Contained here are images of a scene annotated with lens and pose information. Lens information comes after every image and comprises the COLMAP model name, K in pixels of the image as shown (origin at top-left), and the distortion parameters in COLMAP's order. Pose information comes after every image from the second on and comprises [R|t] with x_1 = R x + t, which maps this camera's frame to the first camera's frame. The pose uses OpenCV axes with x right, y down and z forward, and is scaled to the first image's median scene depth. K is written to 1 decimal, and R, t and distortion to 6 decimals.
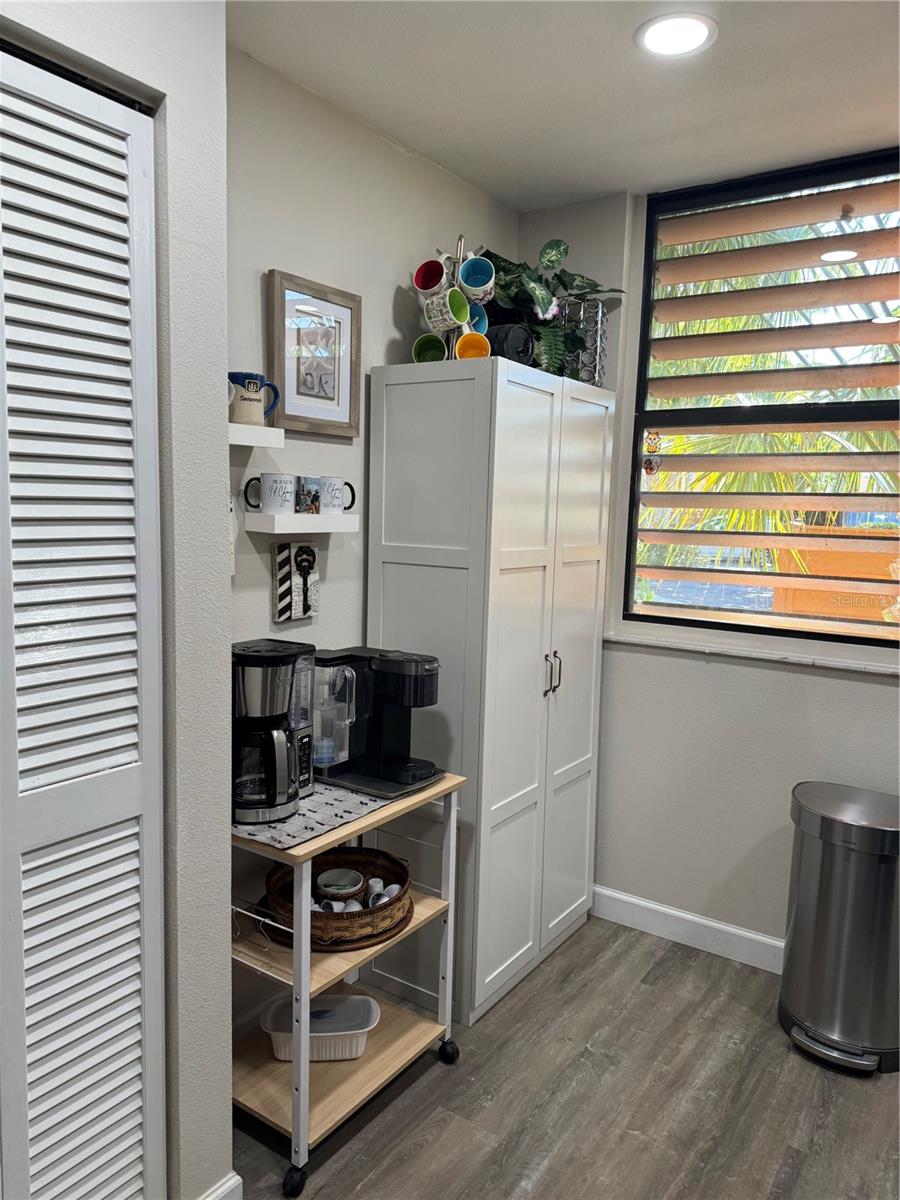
lens RADIAL K [[860.5, 0, 437.4], [0, 860.5, 601.3], [0, 0, 1]] dist [0.062051, -0.063794]
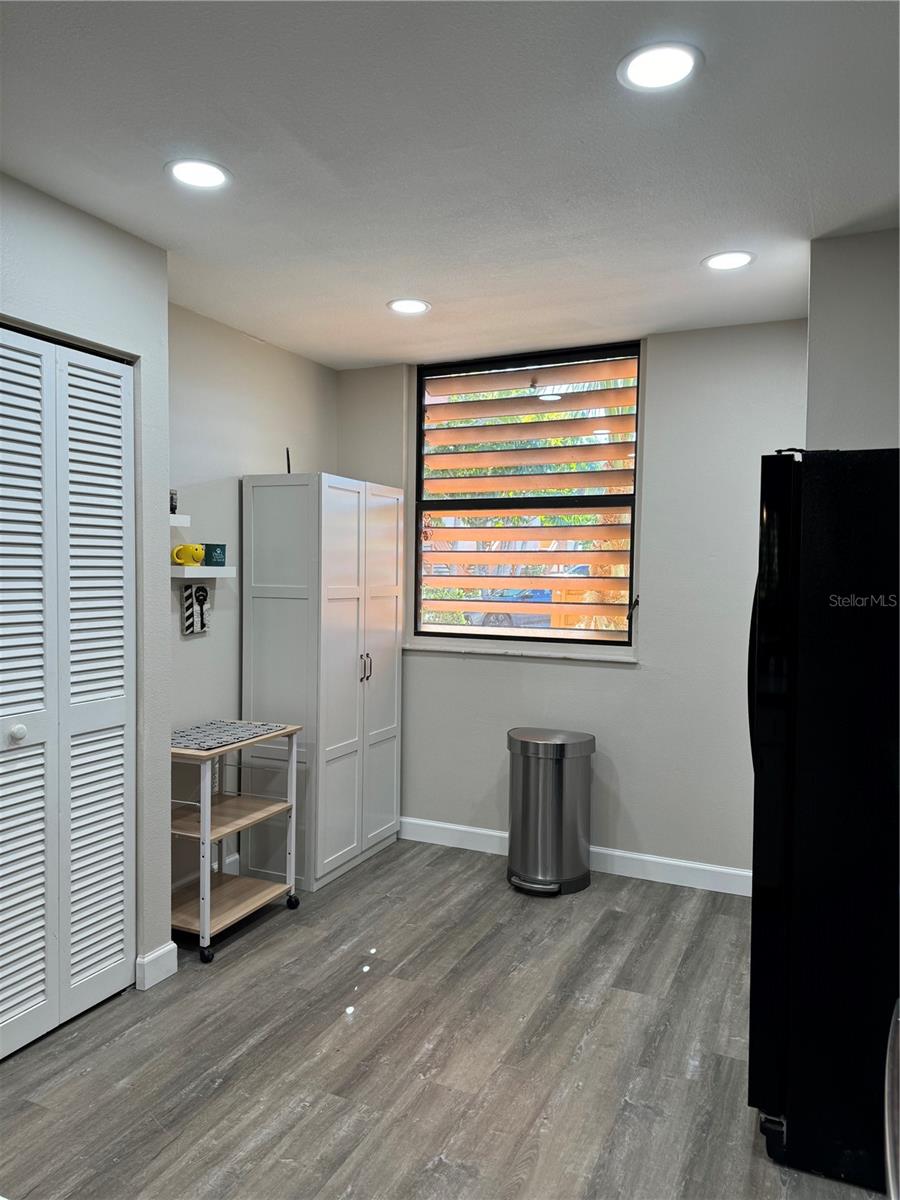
lens RADIAL K [[860.5, 0, 449.4], [0, 860.5, 604.9], [0, 0, 1]] dist [0.062051, -0.063794]
pose [[0.984045, -0.019805, 0.176815, 0.013103], [0.031076, 0.997641, -0.061205, 0.078329], [-0.175186, 0.065723, 0.982339, -0.617998]]
